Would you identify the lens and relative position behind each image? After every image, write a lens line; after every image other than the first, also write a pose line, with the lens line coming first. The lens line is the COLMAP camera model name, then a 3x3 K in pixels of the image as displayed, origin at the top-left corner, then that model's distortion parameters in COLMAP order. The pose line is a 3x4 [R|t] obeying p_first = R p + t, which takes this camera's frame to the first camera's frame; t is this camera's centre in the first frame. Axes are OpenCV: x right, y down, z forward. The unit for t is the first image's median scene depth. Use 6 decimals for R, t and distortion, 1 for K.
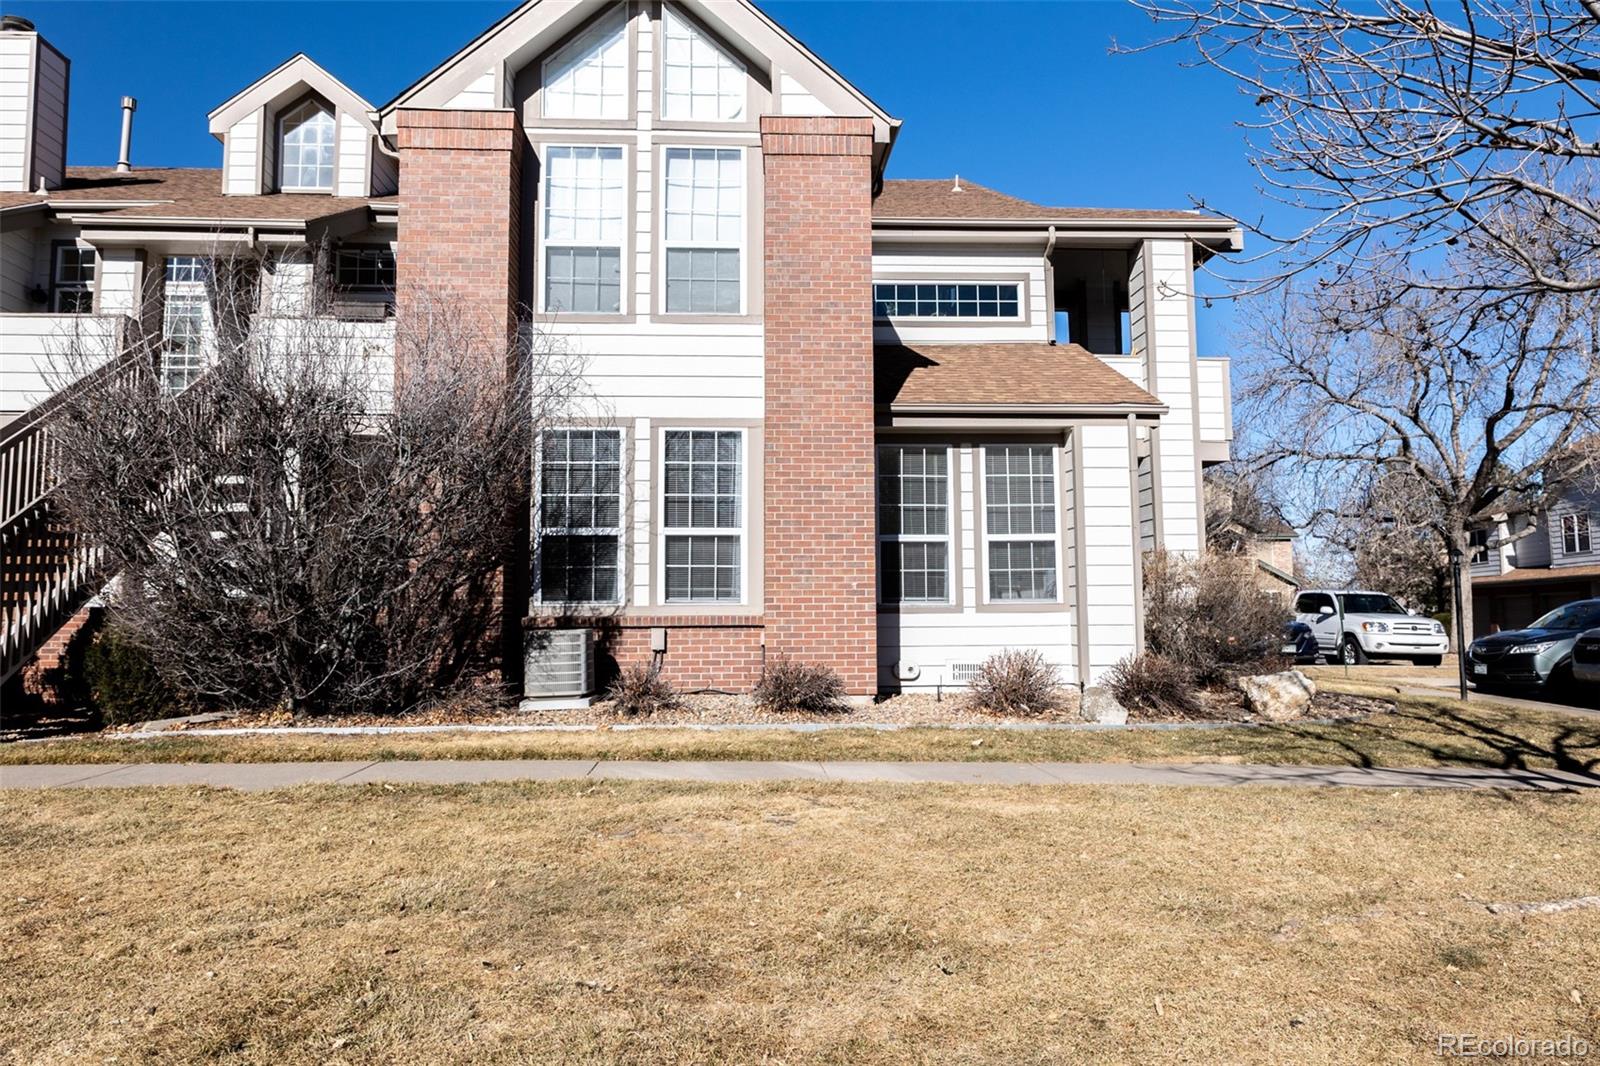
lens RADIAL K [[1081.9, 0, 798.7], [0, 1081.9, 530.7], [0, 0, 1]] dist [0.005755, 0.001746]
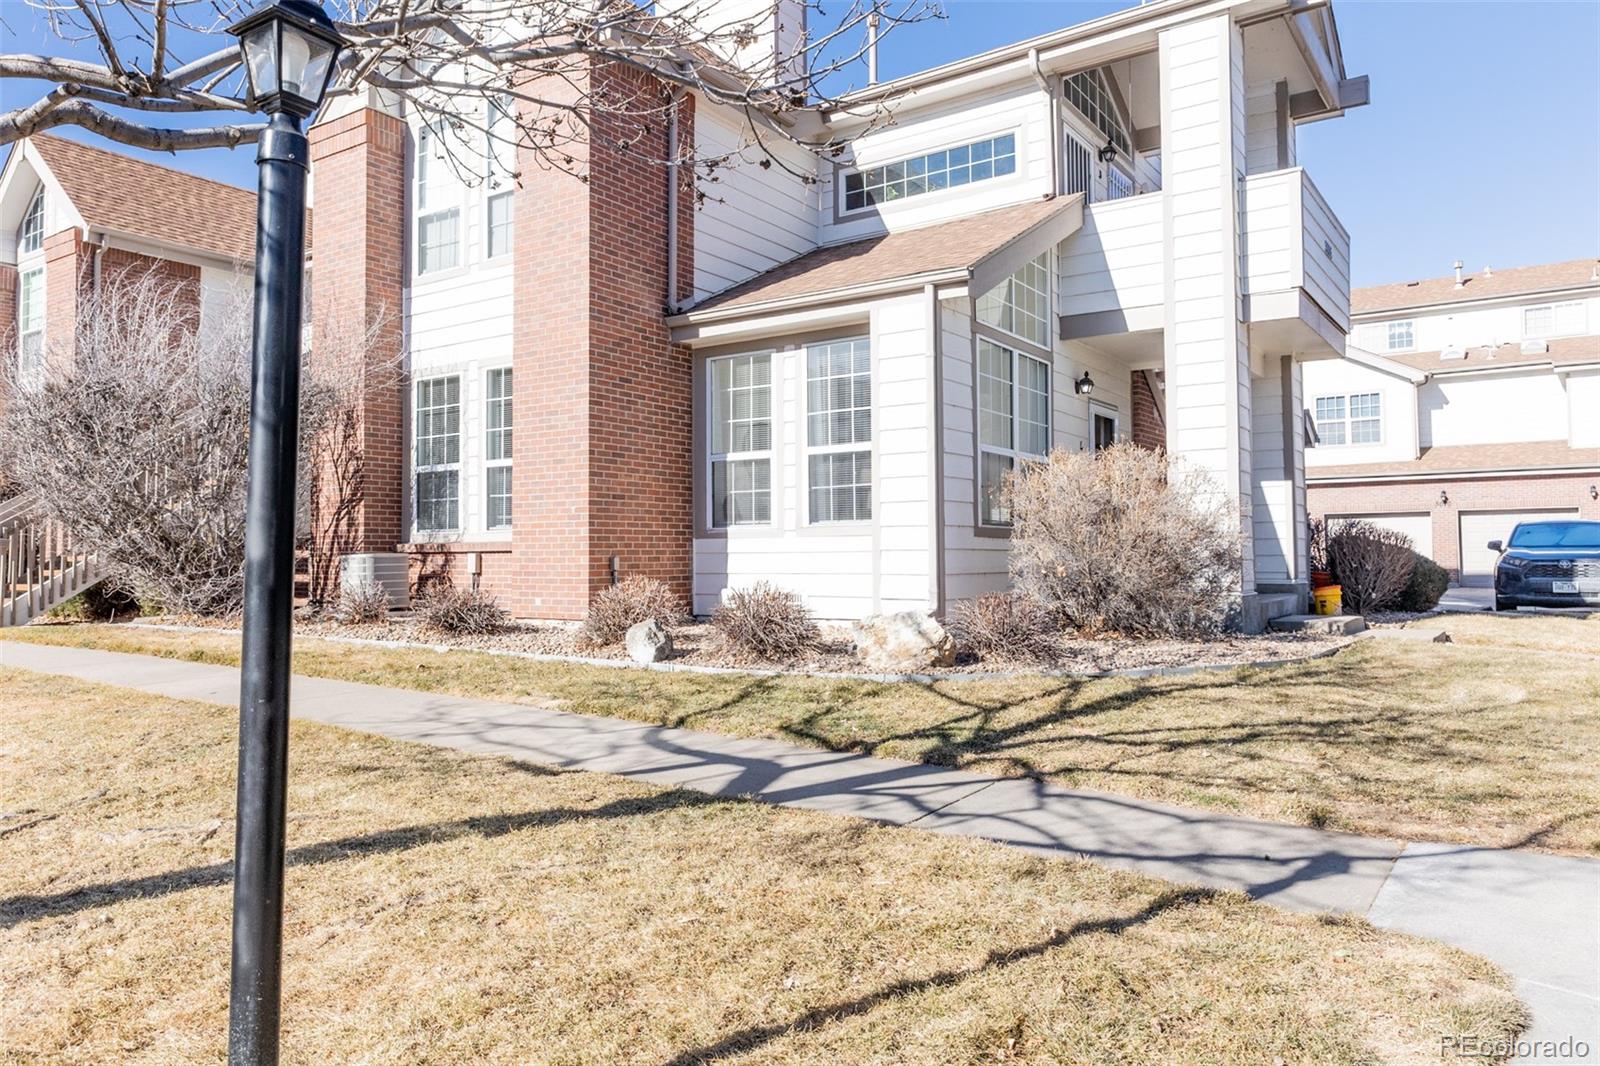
lens RADIAL K [[1081.9, 0, 799.6], [0, 1081.9, 535.0], [0, 0, 1]] dist [0.005755, 0.001746]
pose [[0.785639, -0.010008, -0.618604, 0.753587], [0.051531, 0.997453, 0.049308, 0.032218], [0.616535, -0.070616, 0.784154, 0.322753]]
